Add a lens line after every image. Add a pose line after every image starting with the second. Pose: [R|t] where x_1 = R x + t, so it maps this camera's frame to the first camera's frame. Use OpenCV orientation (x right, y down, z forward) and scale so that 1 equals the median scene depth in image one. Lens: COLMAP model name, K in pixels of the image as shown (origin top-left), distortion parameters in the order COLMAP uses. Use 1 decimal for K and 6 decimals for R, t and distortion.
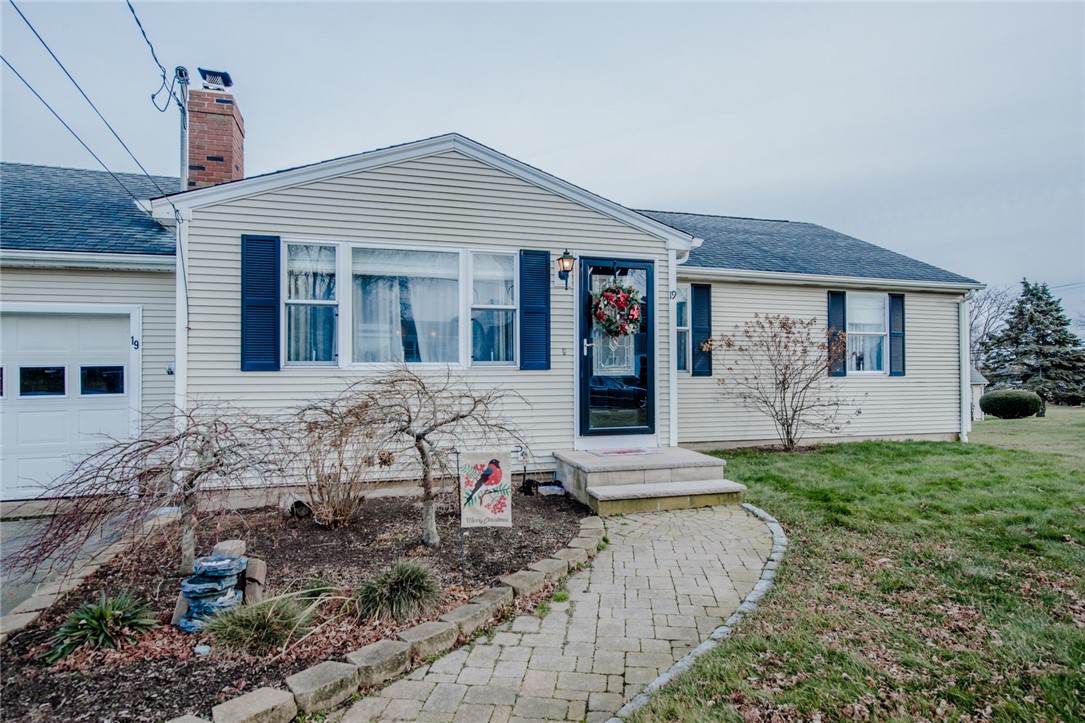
lens RADIAL K [[632.6, 0, 543.1], [0, 632.6, 362.5], [0, 0, 1]] dist [0.000301, -0.000130]
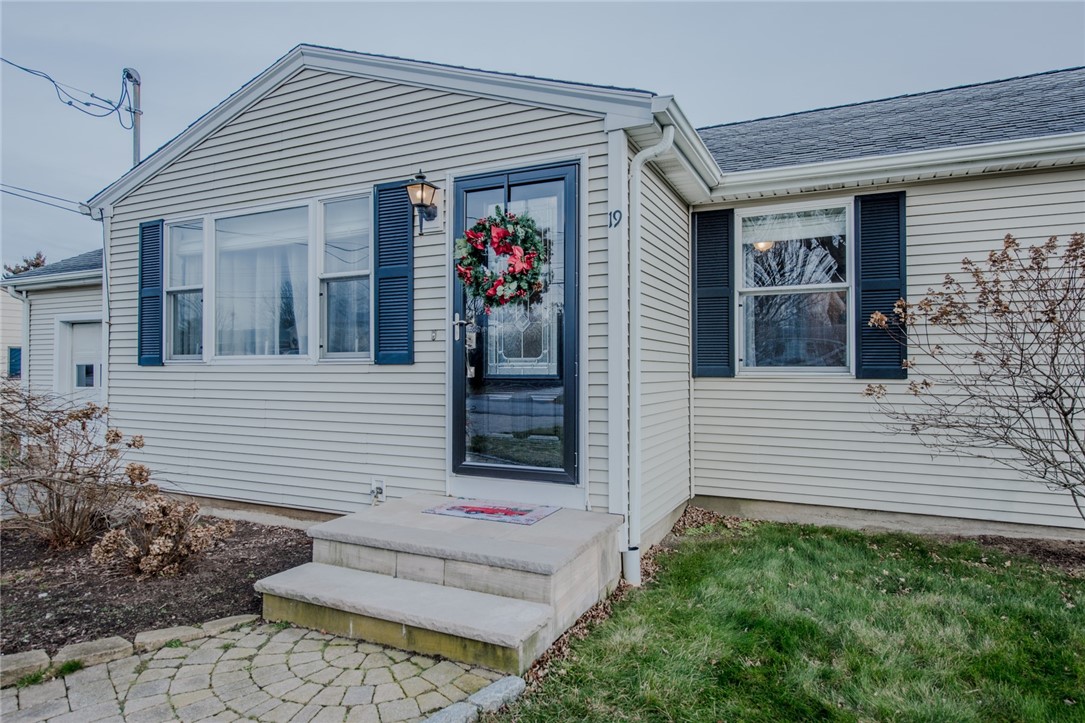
lens RADIAL K [[636.2, 0, 542.1], [0, 636.2, 363.5], [0, 0, 1]] dist [0.005585, 0.001723]
pose [[0.729326, -0.002596, -0.684162, 0.550512], [0.005920, 0.999979, 0.002516, 0.009810], [0.684141, -0.005885, 0.729326, 0.621196]]
